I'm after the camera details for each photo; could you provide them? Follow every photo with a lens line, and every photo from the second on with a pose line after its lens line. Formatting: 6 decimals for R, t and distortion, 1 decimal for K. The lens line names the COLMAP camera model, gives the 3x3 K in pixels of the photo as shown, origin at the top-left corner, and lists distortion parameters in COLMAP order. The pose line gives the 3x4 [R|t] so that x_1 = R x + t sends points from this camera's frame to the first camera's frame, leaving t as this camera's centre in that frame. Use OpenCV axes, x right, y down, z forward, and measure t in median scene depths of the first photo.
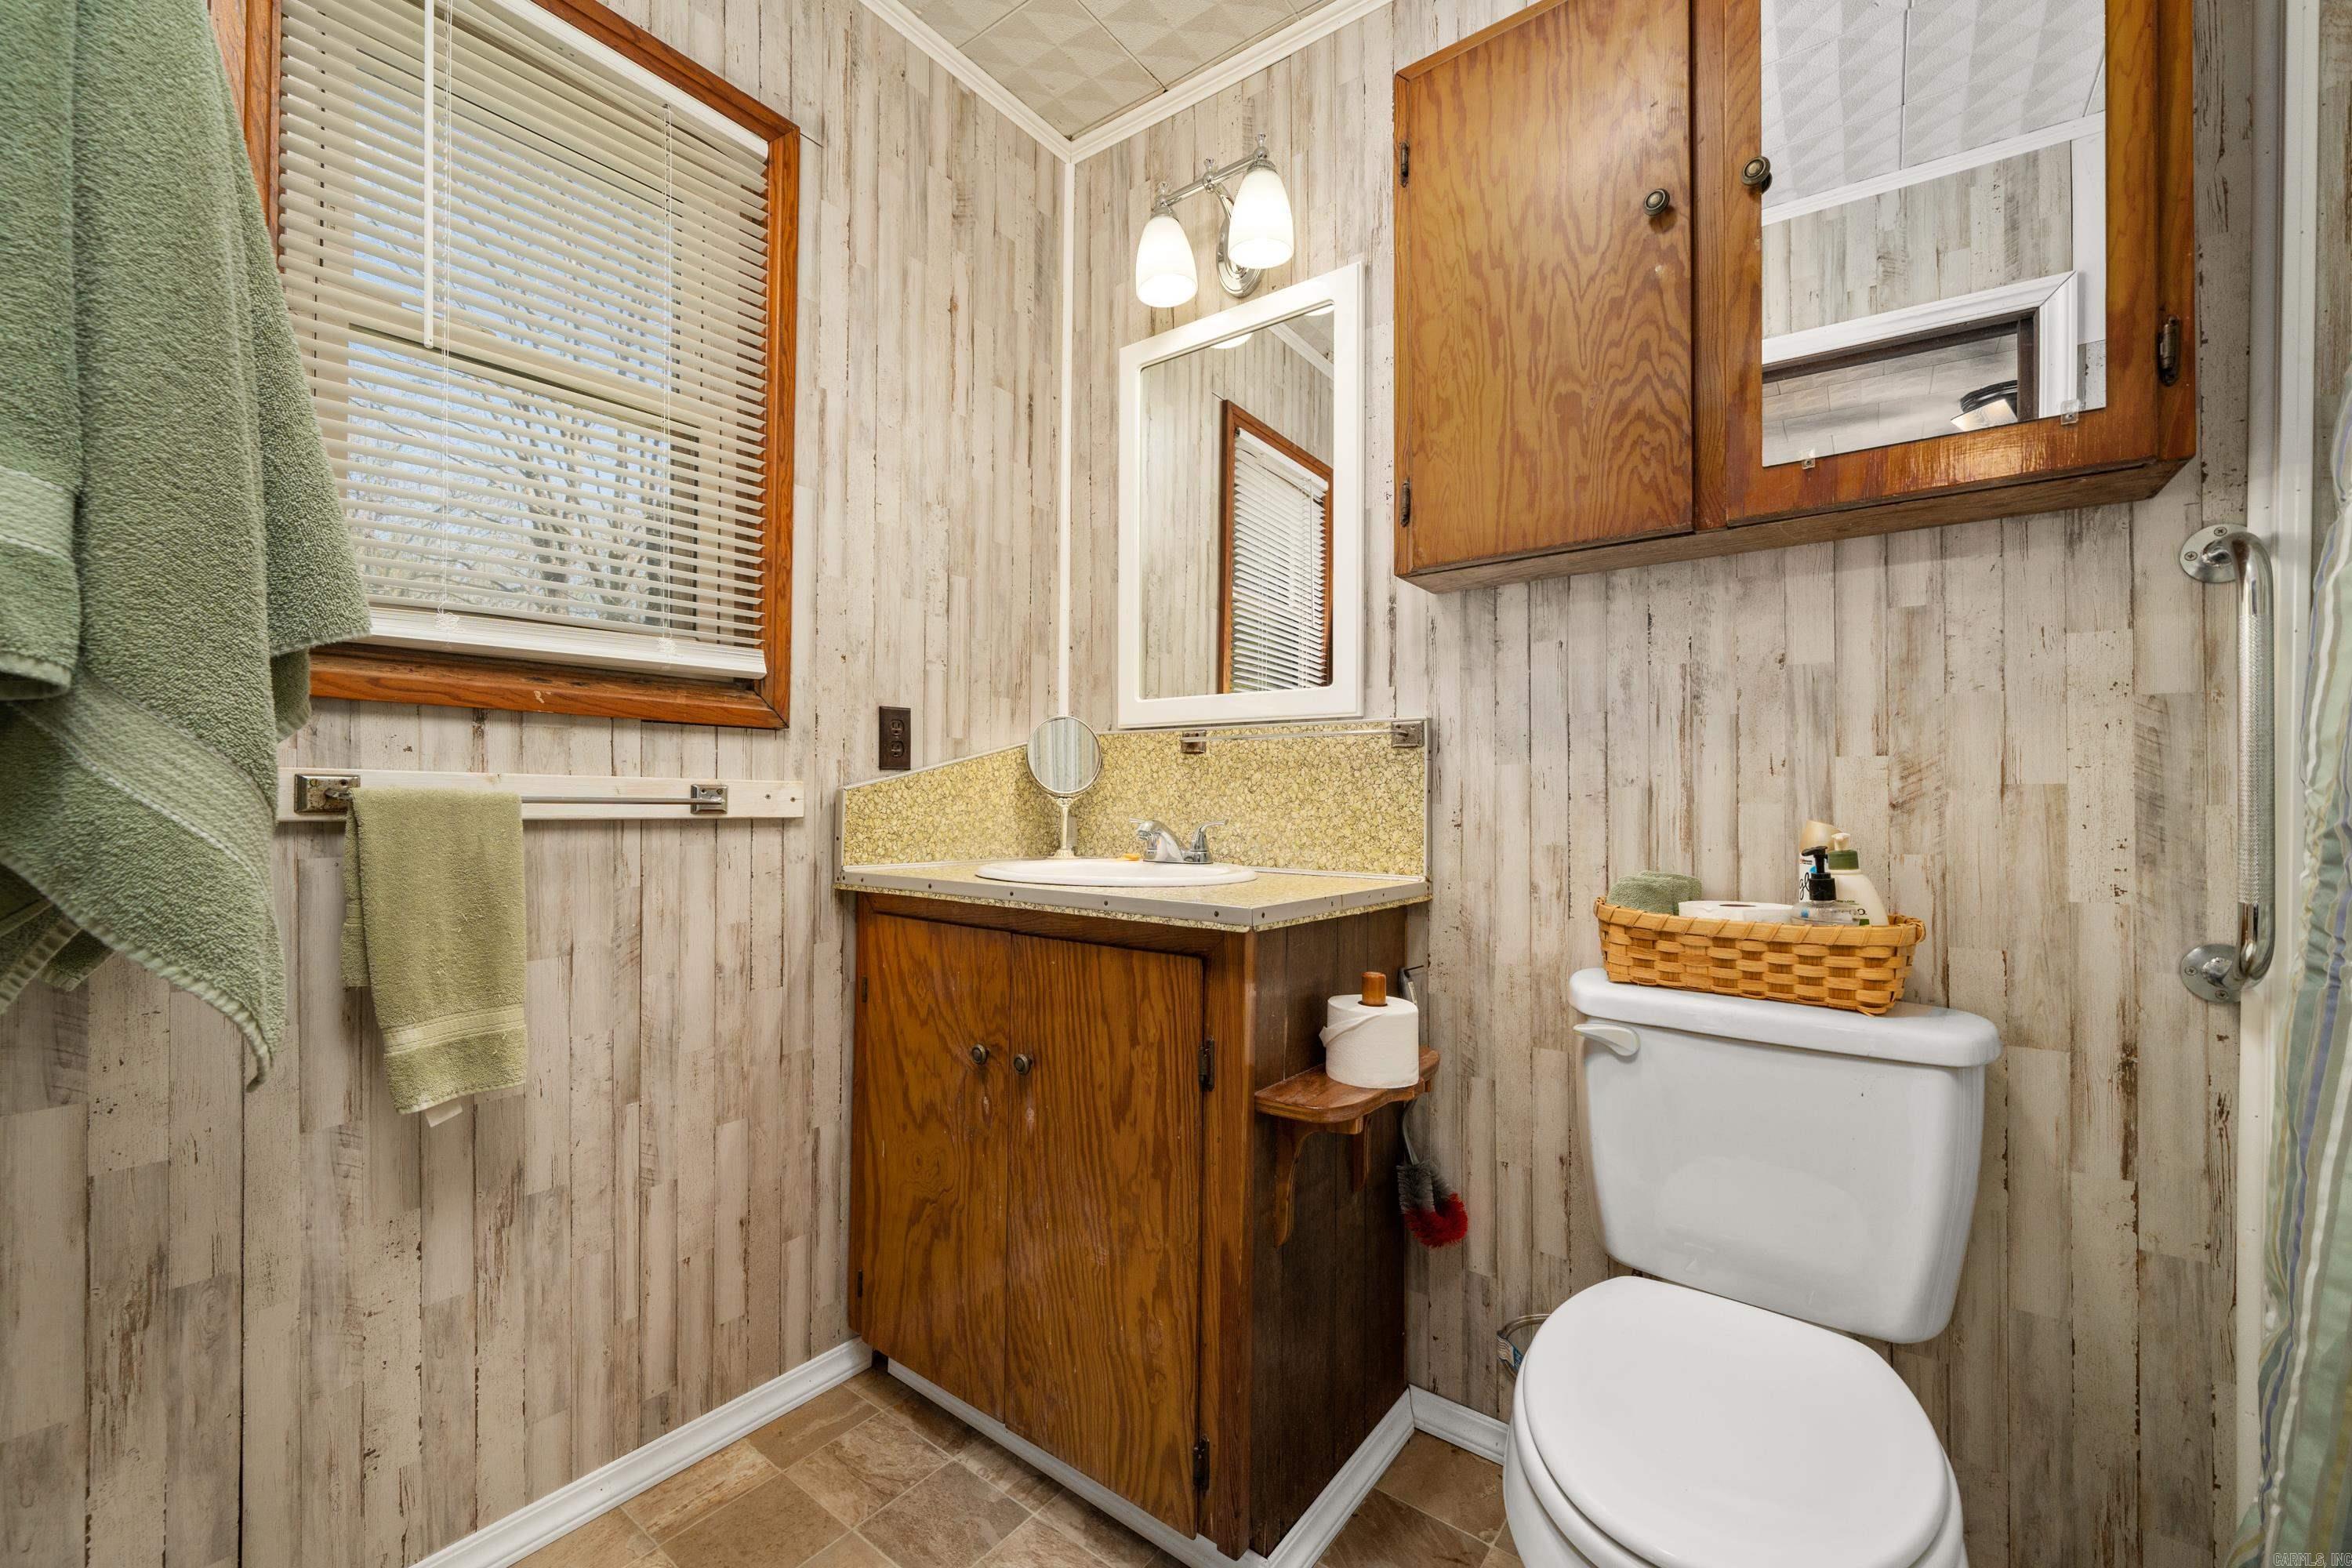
lens RADIAL K [[973.1, 0, 1133.7], [0, 973.1, 784.6], [0, 0, 1]] dist [-0.000776, -0.000093]
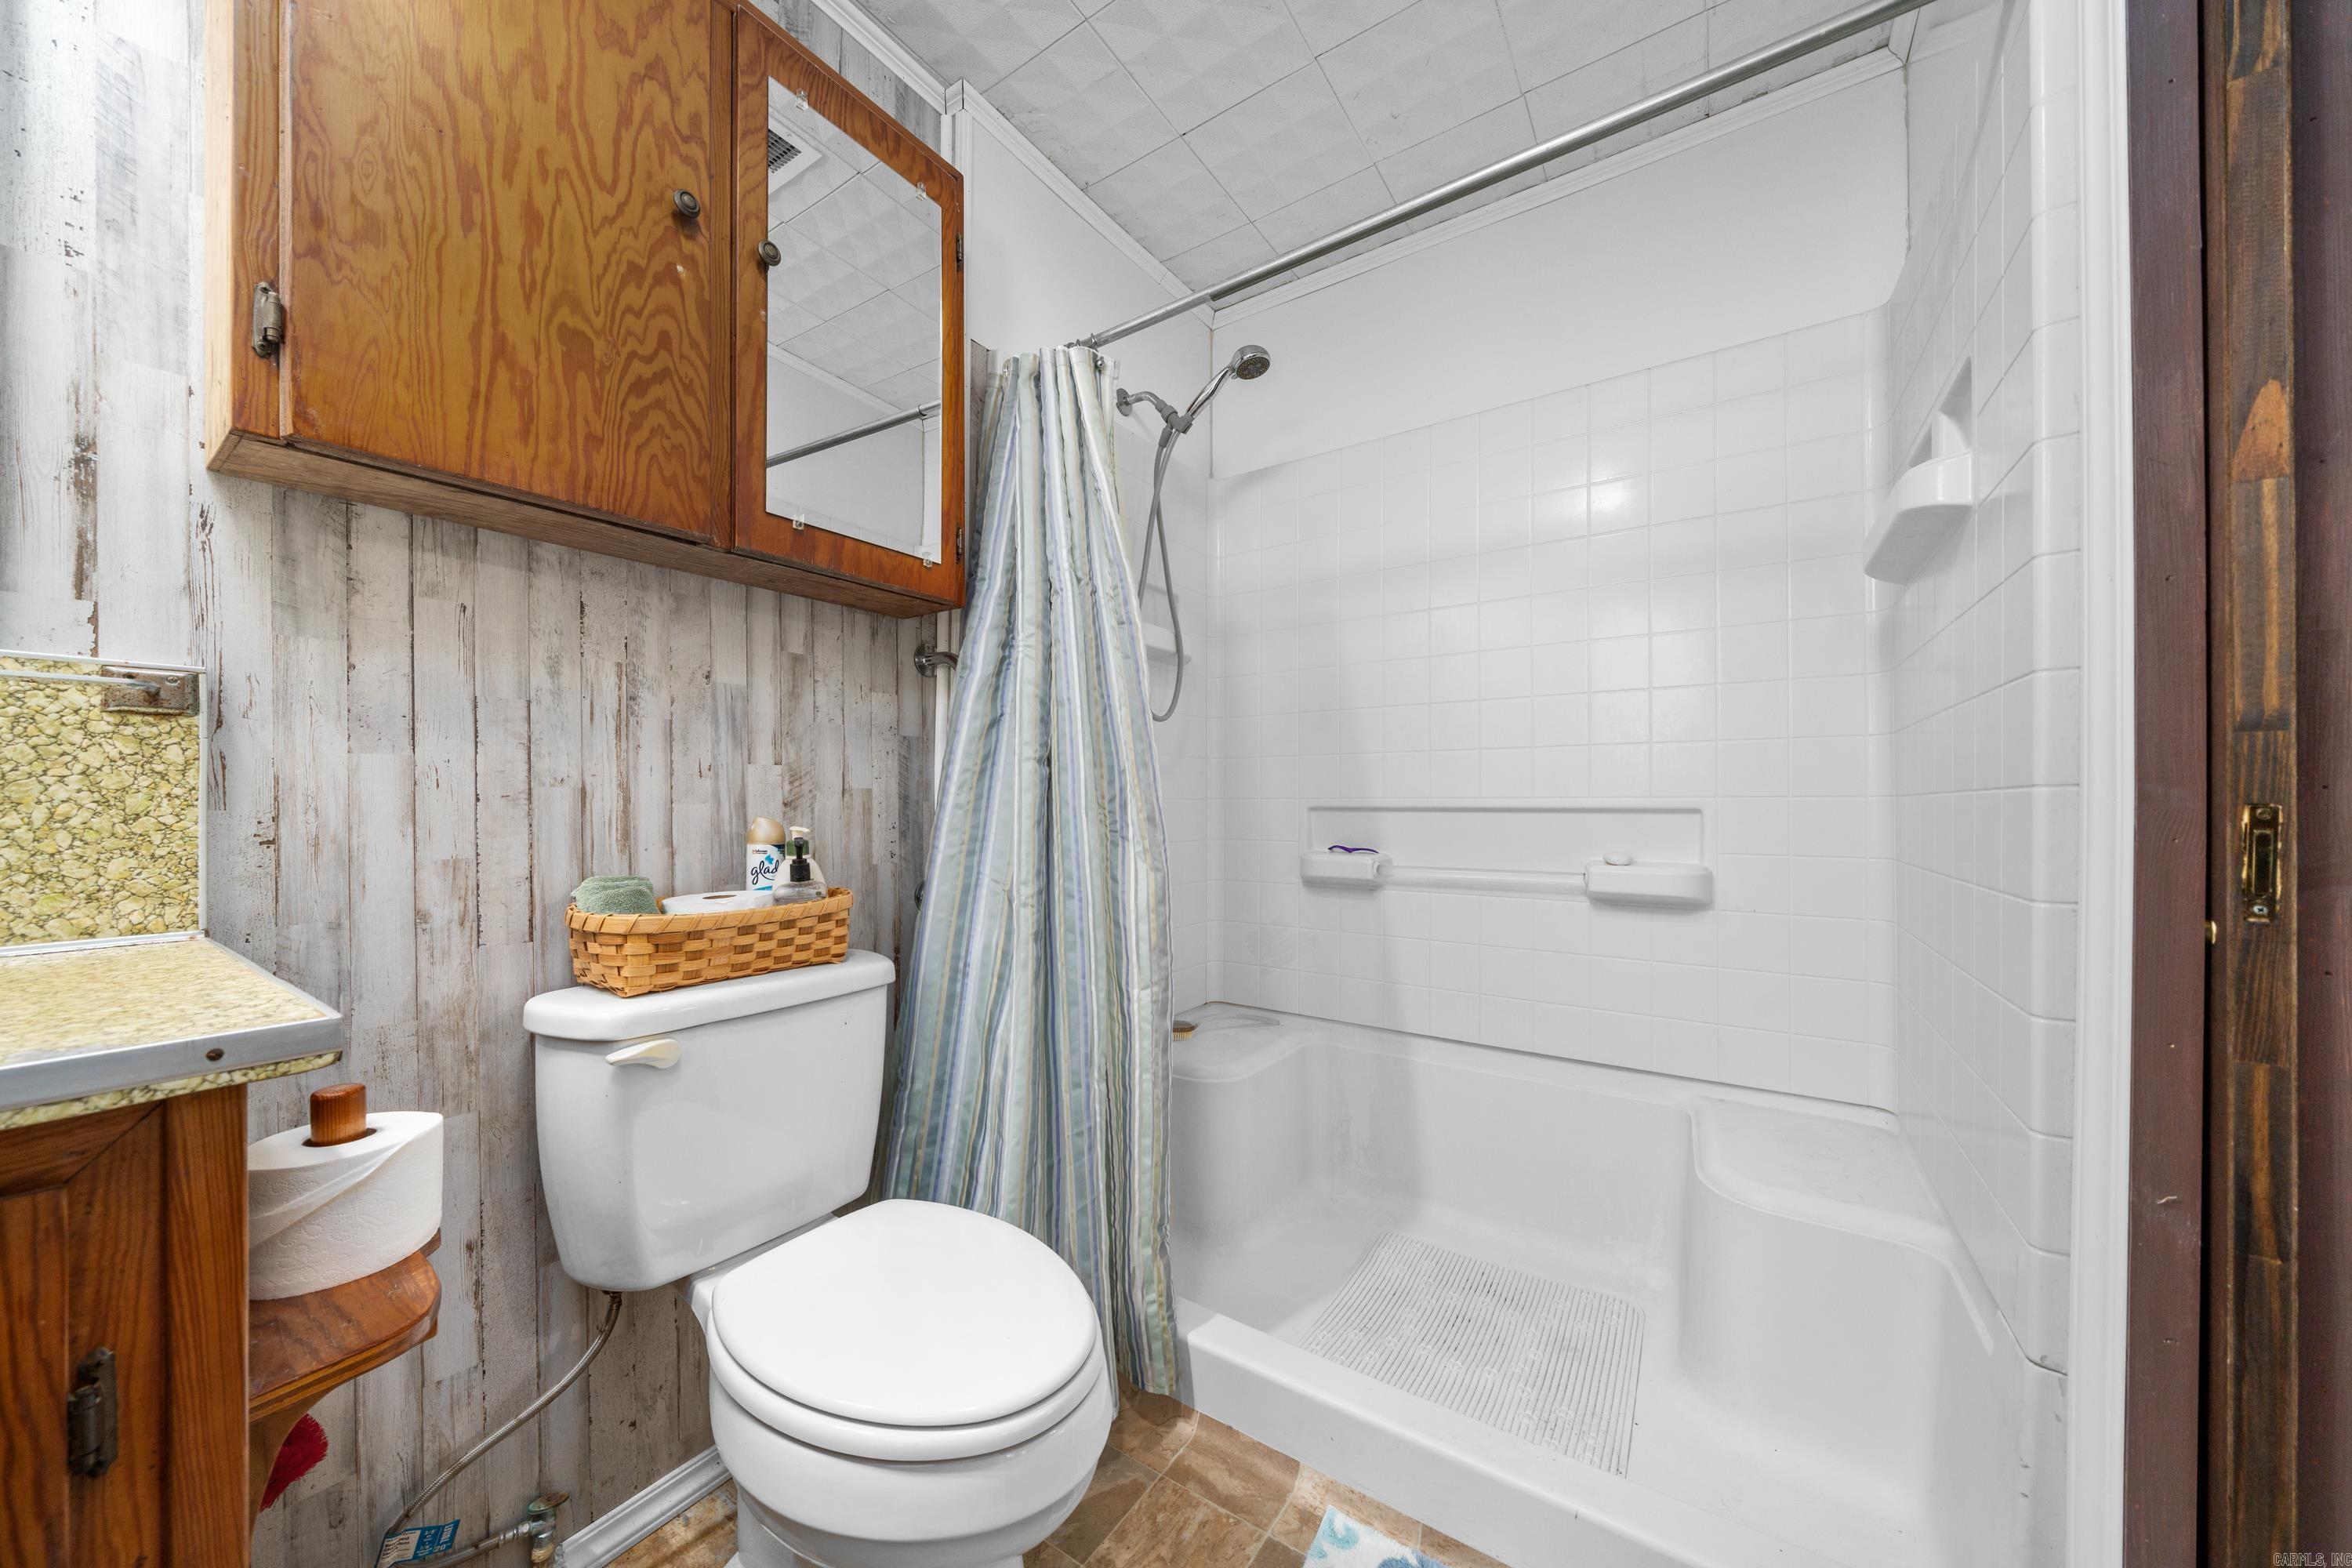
lens RADIAL K [[805.6, 0, 1168.6], [0, 805.6, 790.5], [0, 0, 1]] dist [-0.000192, -0.000040]
pose [[-0.073182, 0.004456, 0.997309, -0.300280], [-0.014060, 0.999886, -0.005499, 0.002025], [-0.997219, -0.014424, -0.073111, 0.523460]]
